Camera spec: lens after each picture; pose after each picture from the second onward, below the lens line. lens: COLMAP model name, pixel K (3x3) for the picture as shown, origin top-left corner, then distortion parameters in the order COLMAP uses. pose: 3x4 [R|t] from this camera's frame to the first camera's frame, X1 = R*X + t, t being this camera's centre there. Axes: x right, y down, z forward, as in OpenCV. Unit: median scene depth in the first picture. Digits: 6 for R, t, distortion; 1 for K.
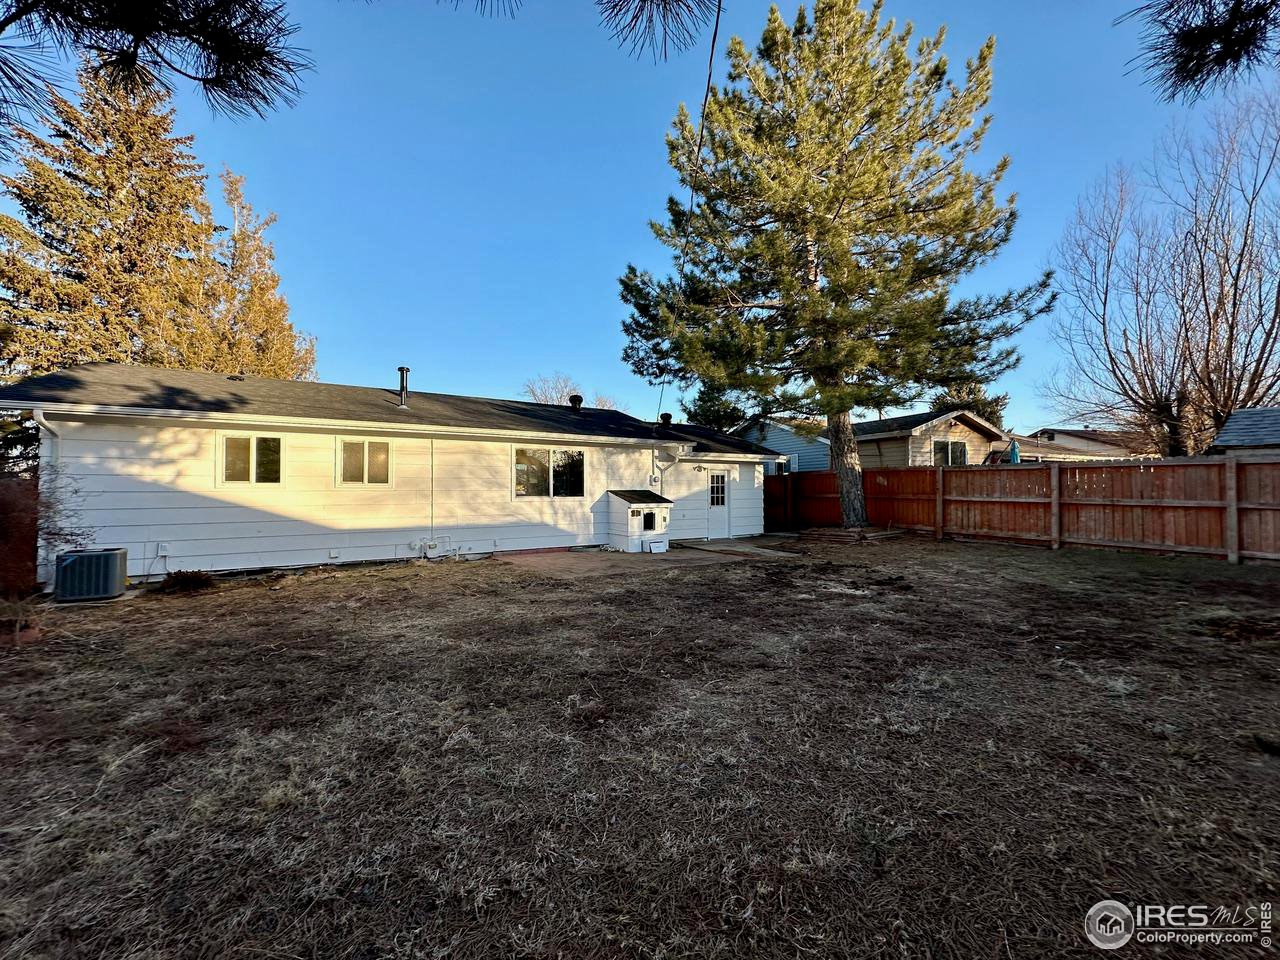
lens RADIAL K [[509.5, 0, 638.6], [0, 509.5, 482.0], [0, 0, 1]] dist [-0.003194, 0.000832]
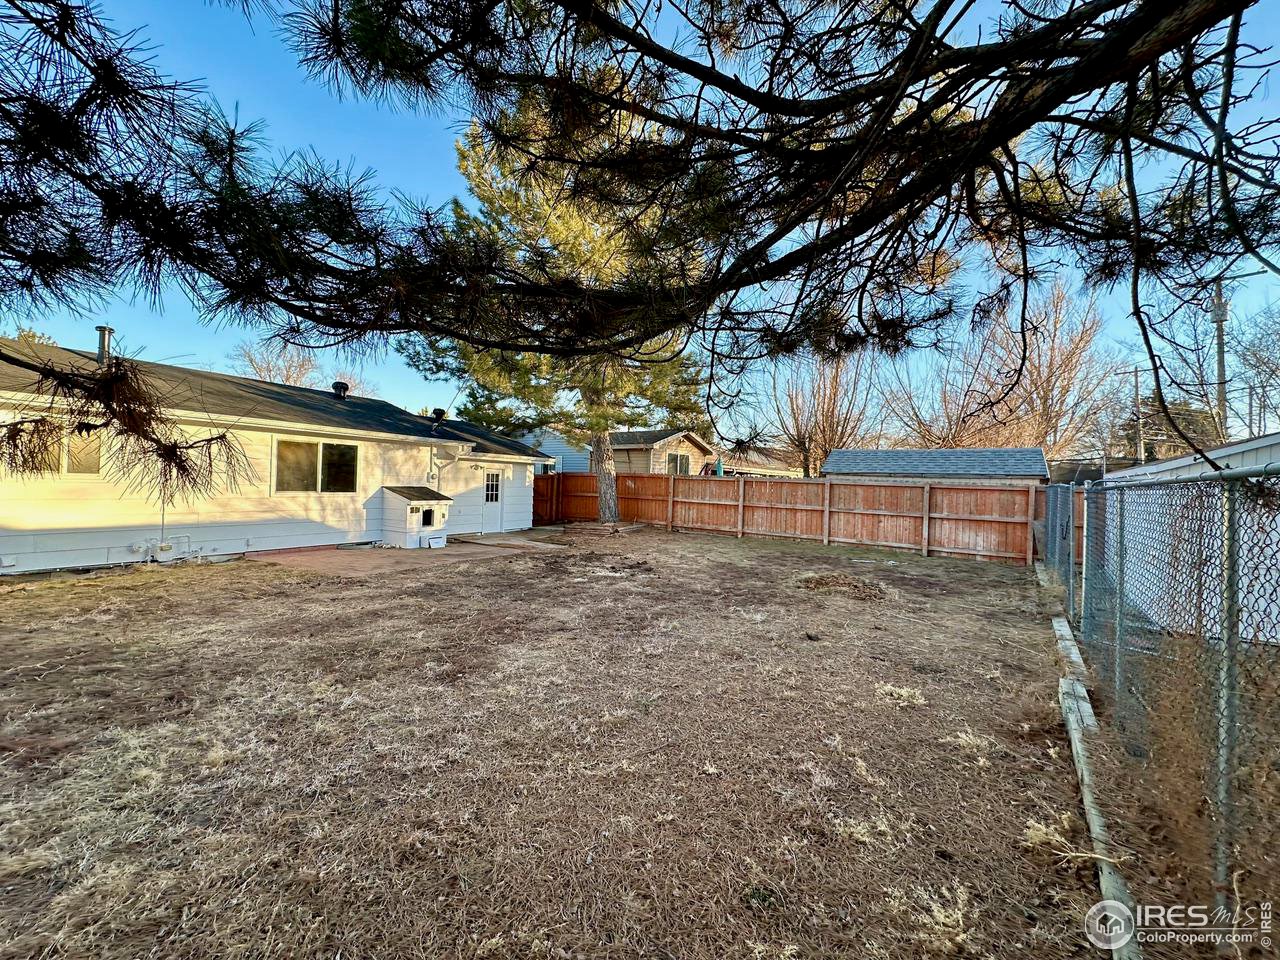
lens RADIAL K [[509.5, 0, 639.6], [0, 509.5, 478.5], [0, 0, 1]] dist [-0.003194, 0.000832]
pose [[0.886981, 0.034638, 0.460504, -0.135965], [-0.040100, 0.999193, 0.002080, -0.038073], [-0.460061, -0.020312, 0.887655, -0.198022]]
